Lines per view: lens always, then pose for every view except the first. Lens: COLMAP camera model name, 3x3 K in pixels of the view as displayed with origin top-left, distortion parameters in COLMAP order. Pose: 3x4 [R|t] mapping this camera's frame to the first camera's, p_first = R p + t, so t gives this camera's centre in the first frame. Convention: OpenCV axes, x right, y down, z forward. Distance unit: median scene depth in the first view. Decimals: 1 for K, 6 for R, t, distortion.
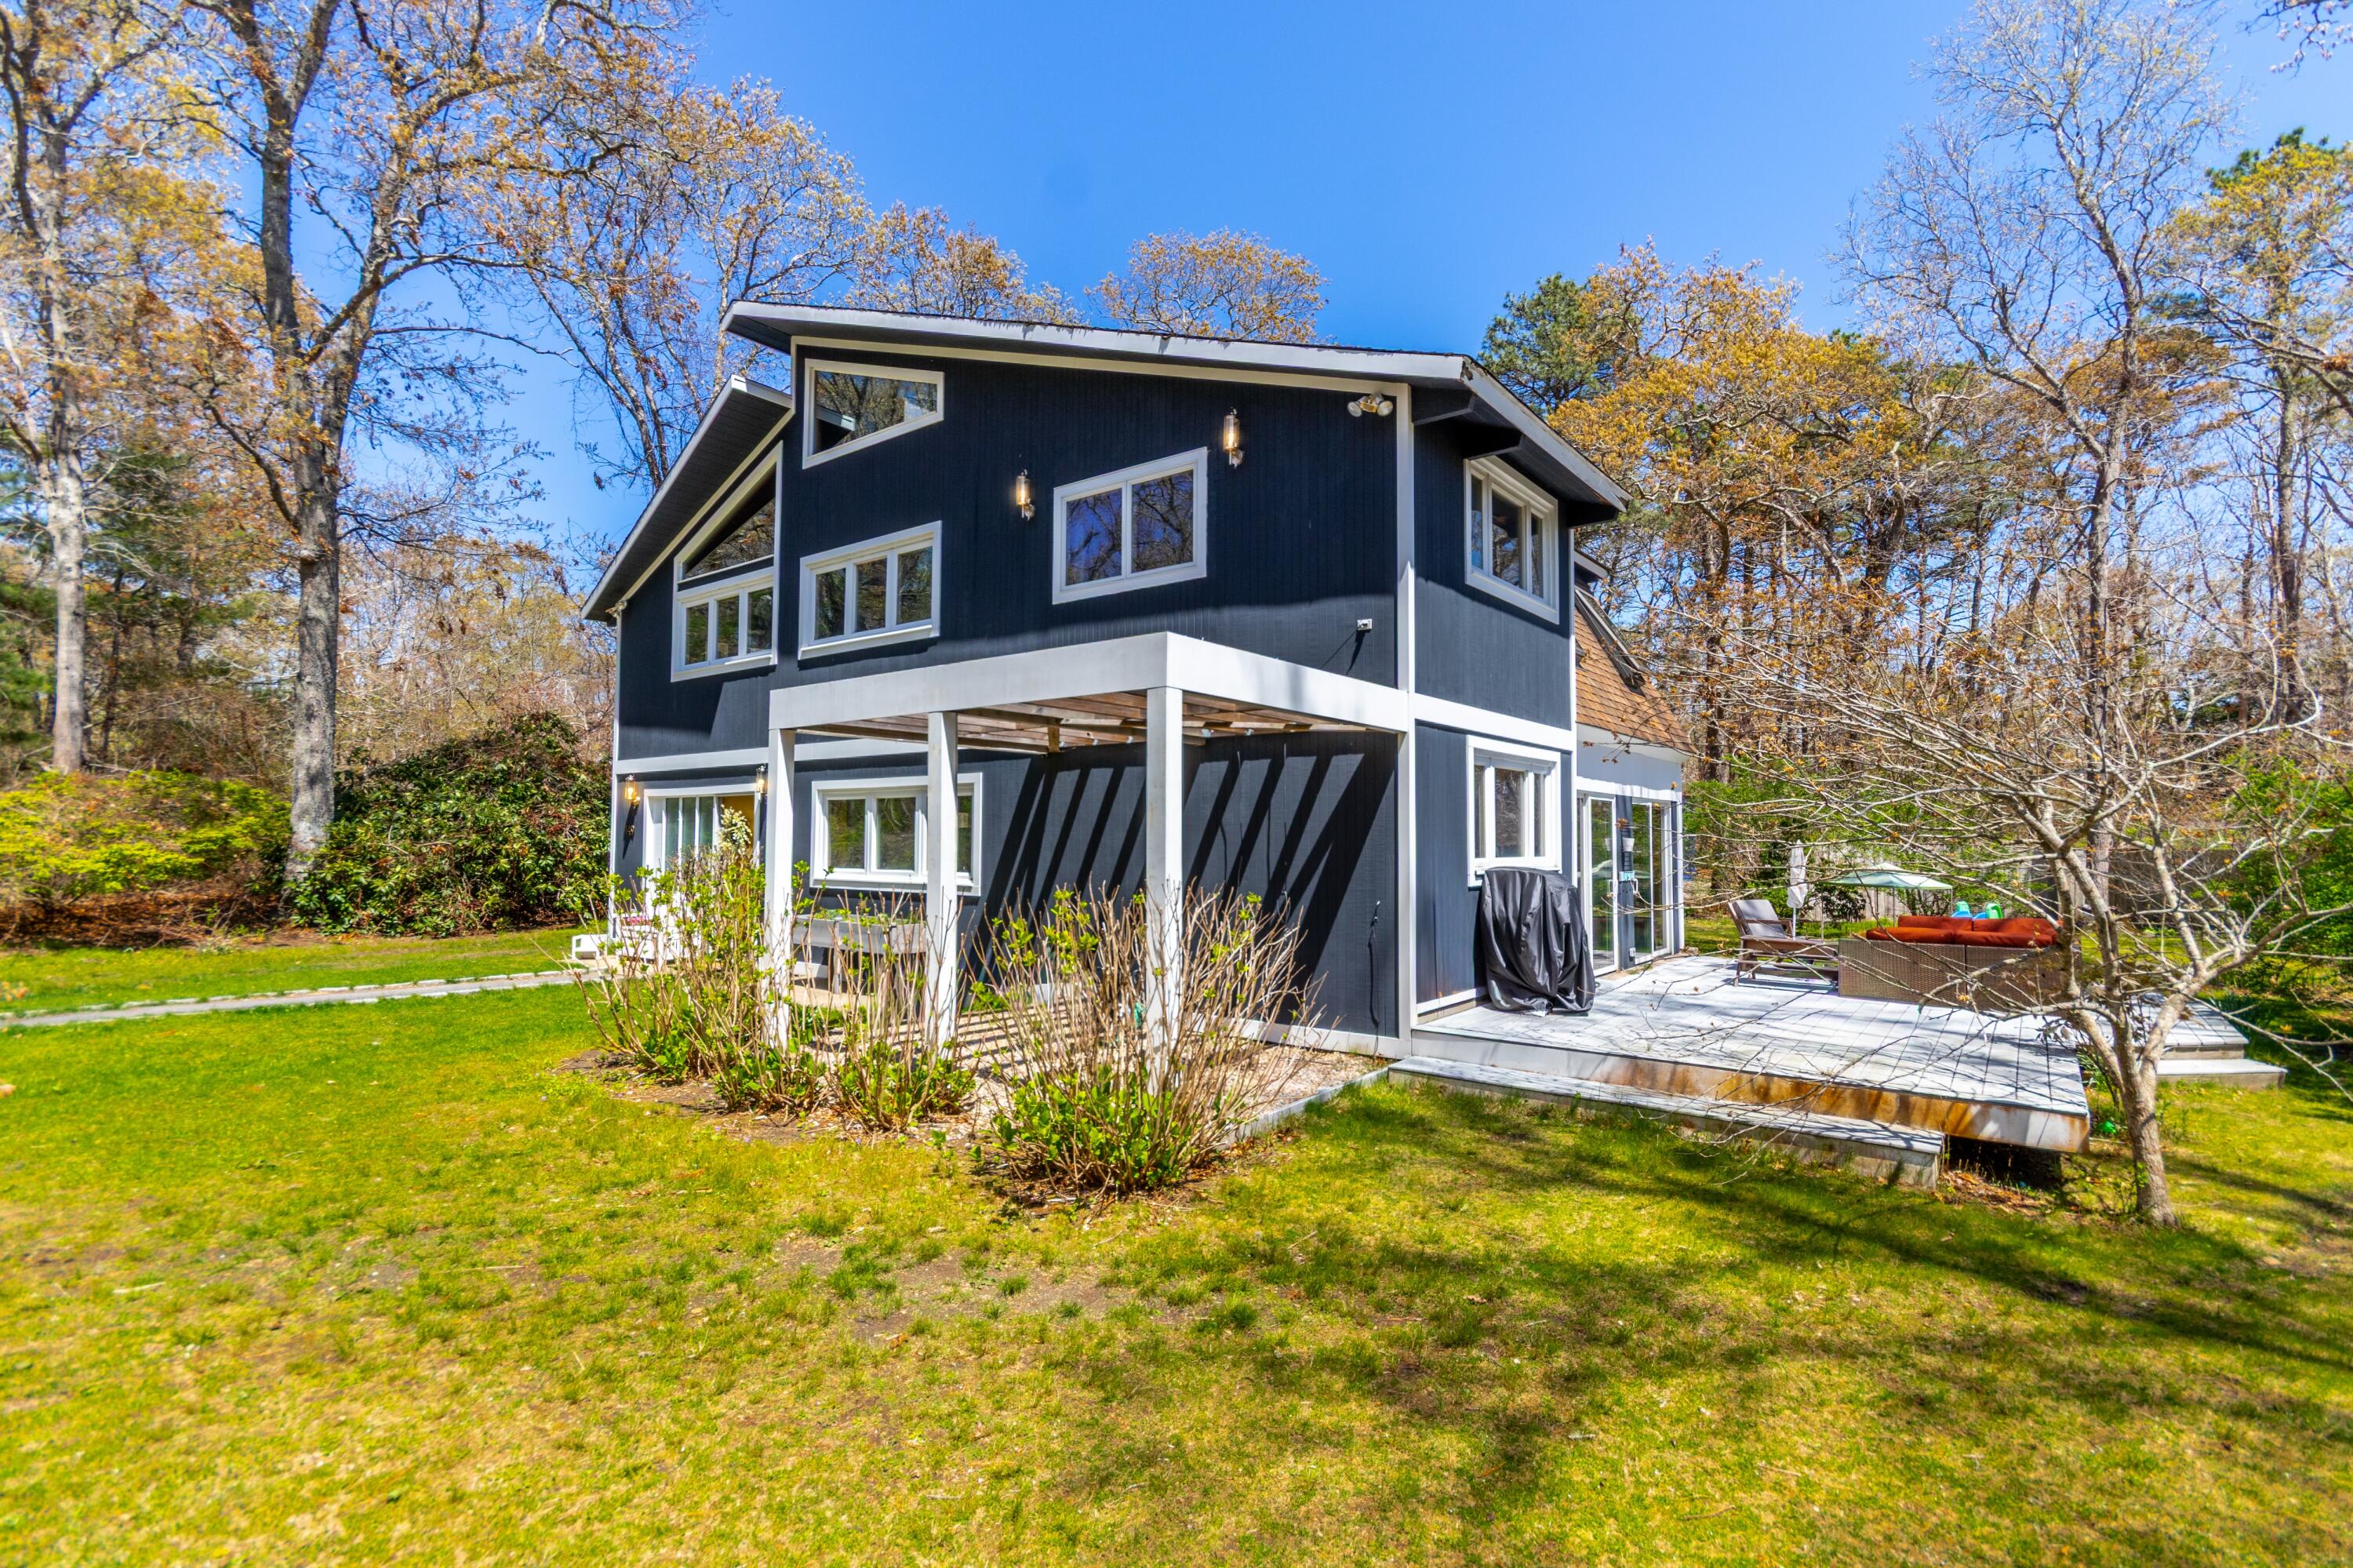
lens RADIAL K [[1094.9, 0, 1176.5], [0, 1094.9, 784.0], [0, 0, 1]] dist [-0.000315, -0.000018]
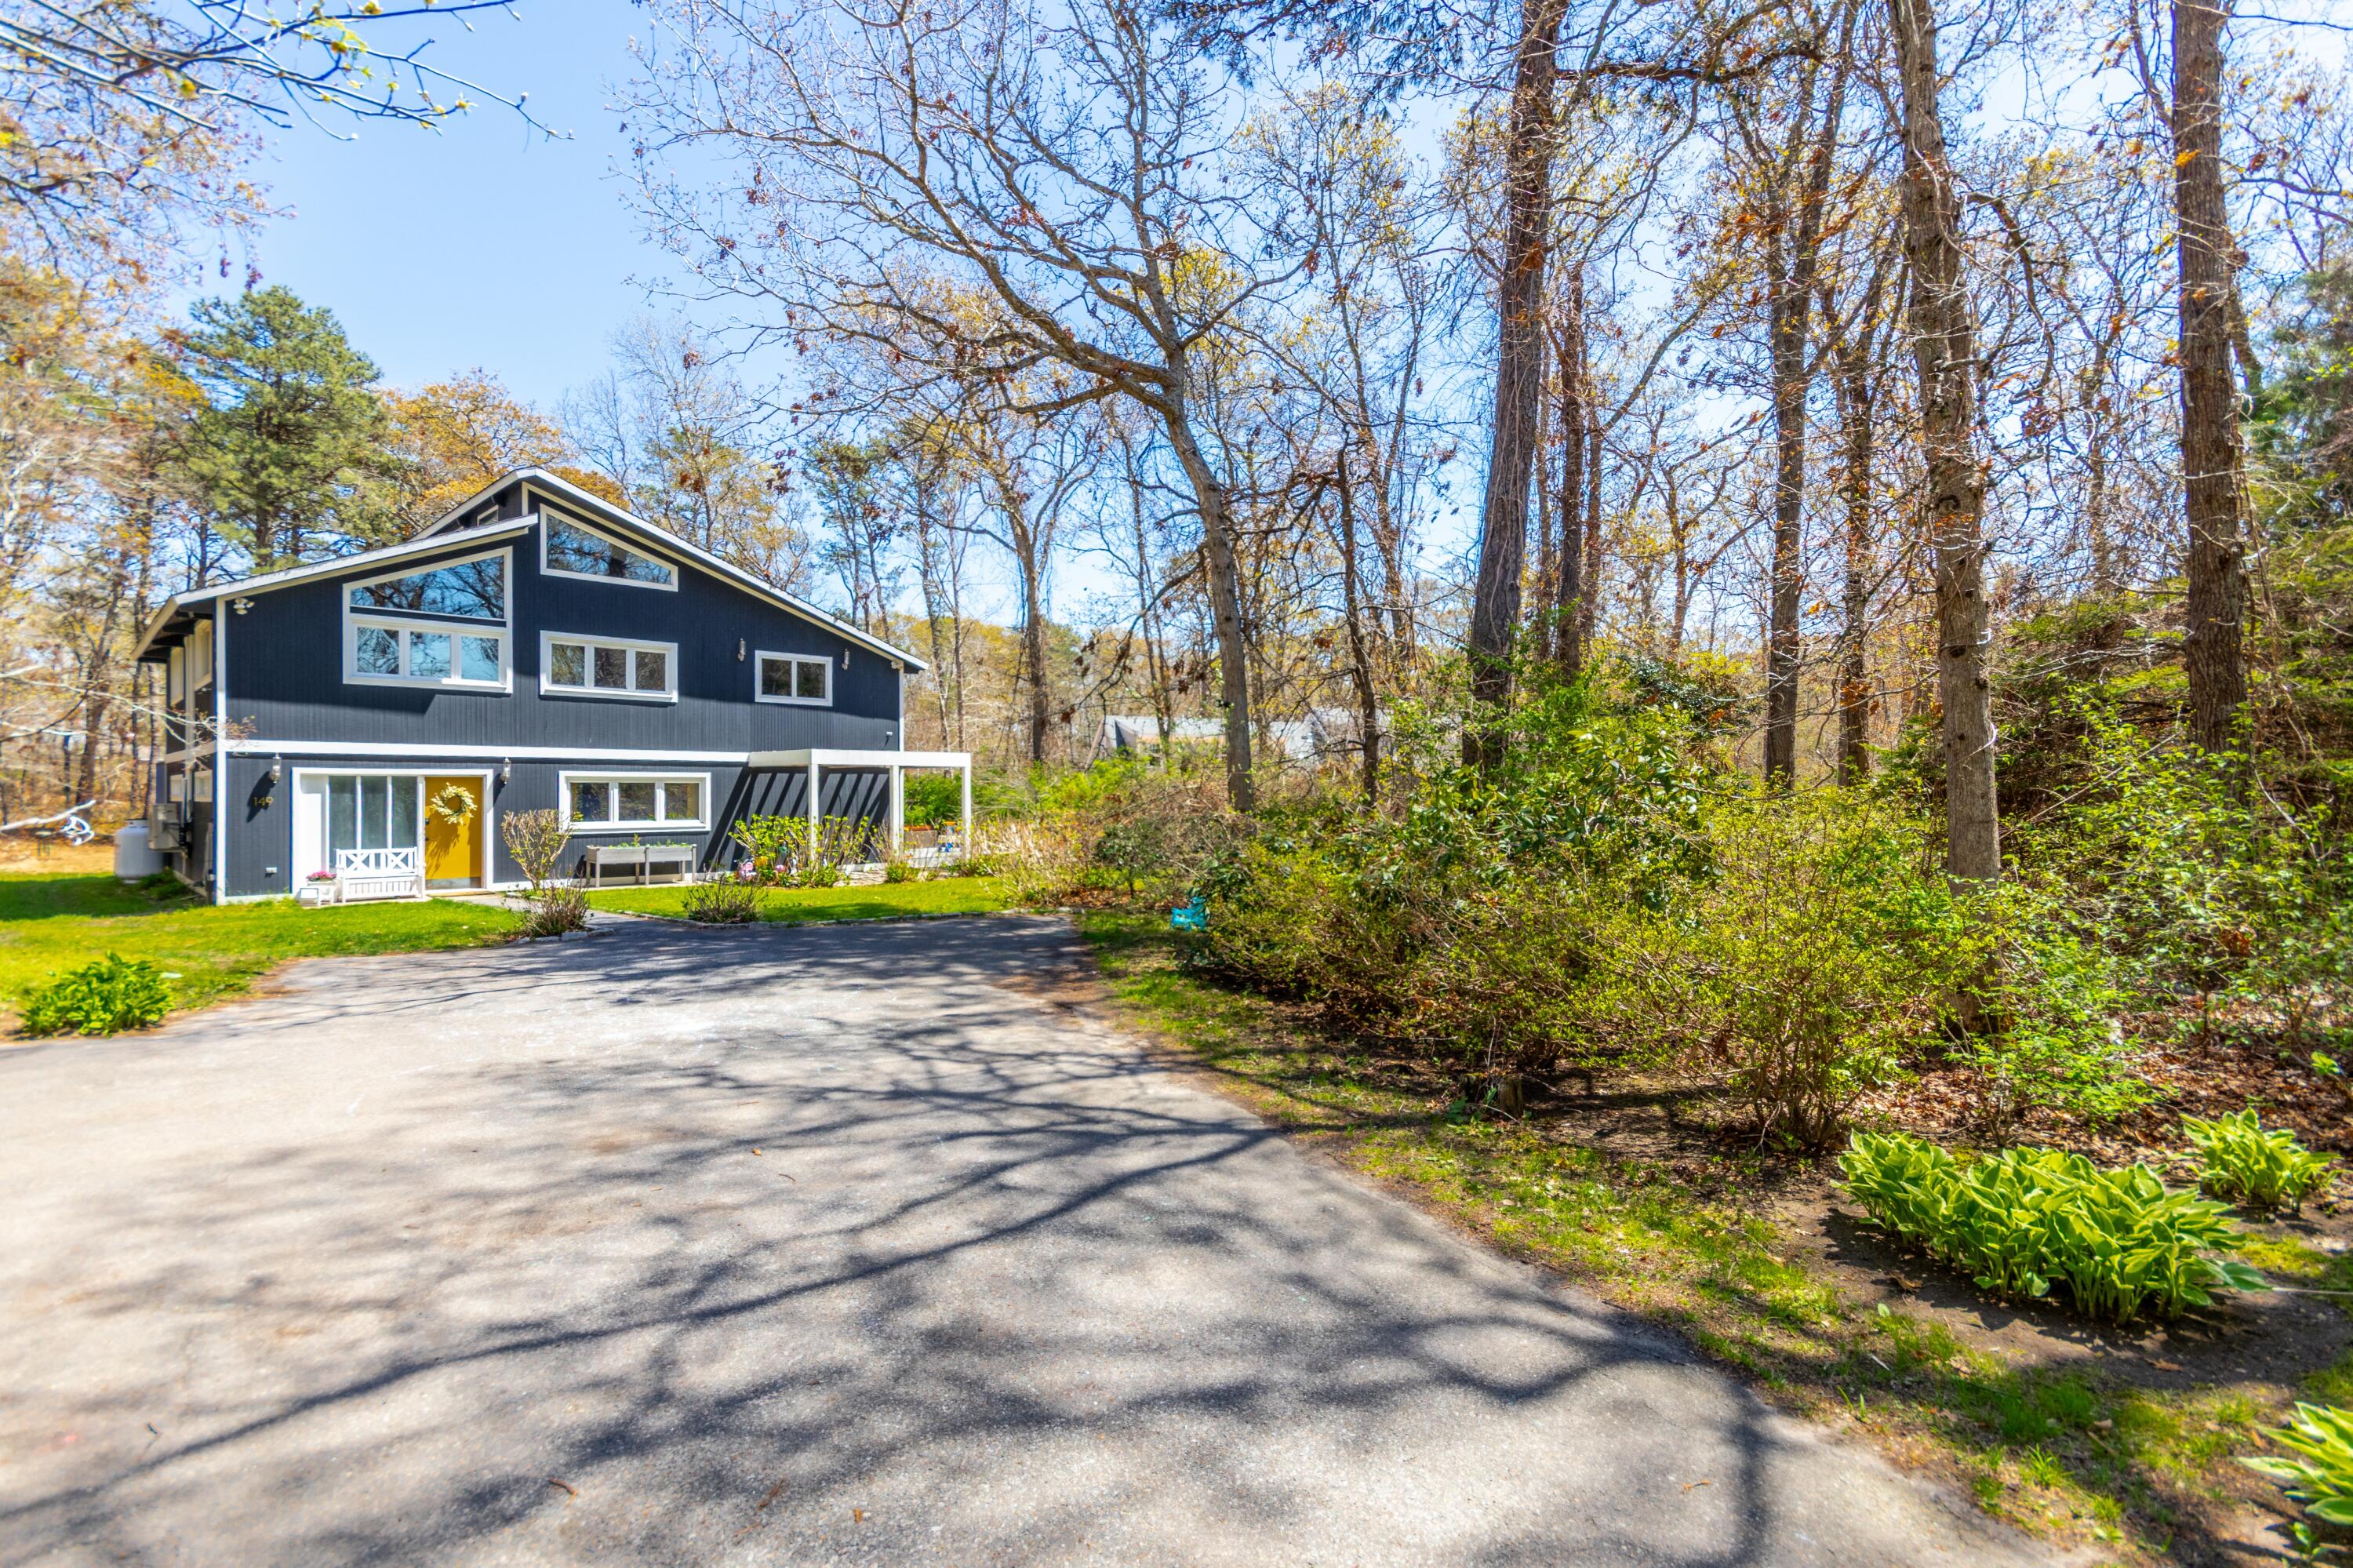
lens RADIAL K [[1127.5, 0, 1176.5], [0, 1127.5, 784.0], [0, 0, 1]] dist [0.002953, 0.000527]
pose [[0.100978, 0.007656, 0.994859, -2.114324], [-0.040856, 0.999159, -0.003542, -0.016344], [-0.994049, -0.040288, 0.101206, -0.111746]]
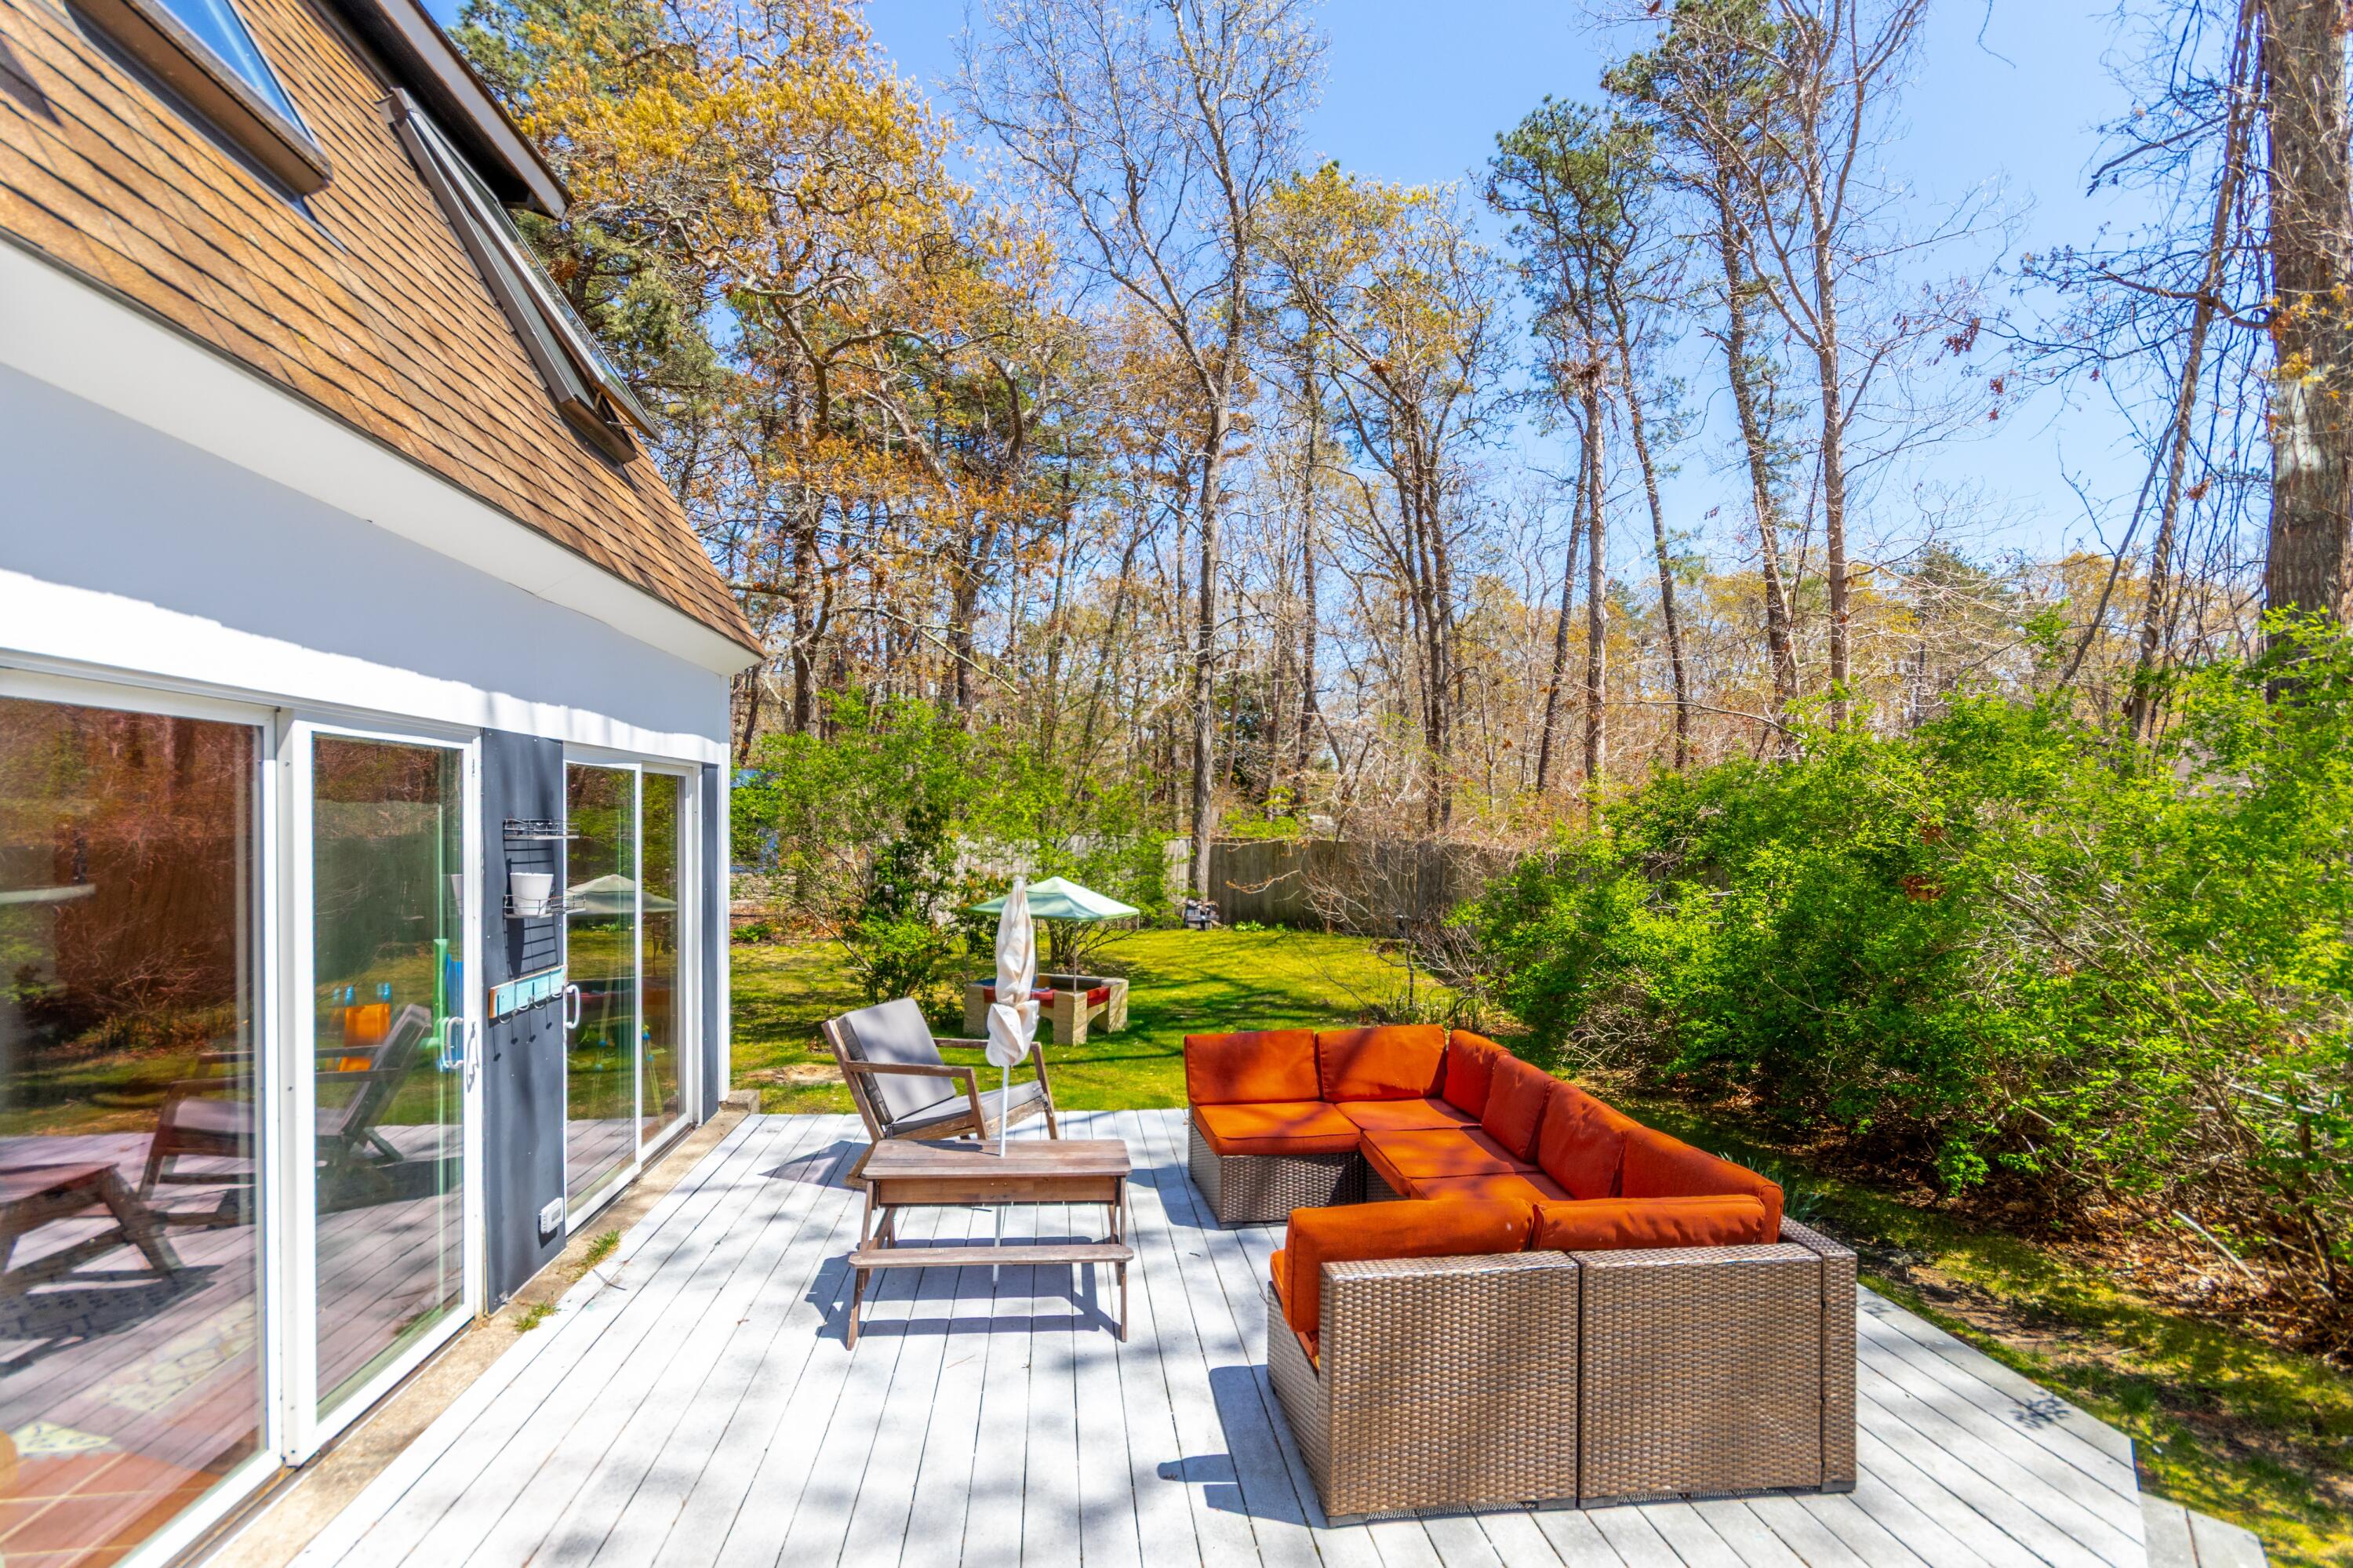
lens RADIAL K [[1122.5, 0, 1178.3], [0, 1122.5, 826.4], [0, 0, 1]] dist [0.000309, -0.000051]
pose [[0.705225, -0.005030, 0.708966, 0.337715], [-0.028661, 0.998955, 0.035597, 0.023509], [-0.708404, -0.045423, 0.704344, 0.695635]]
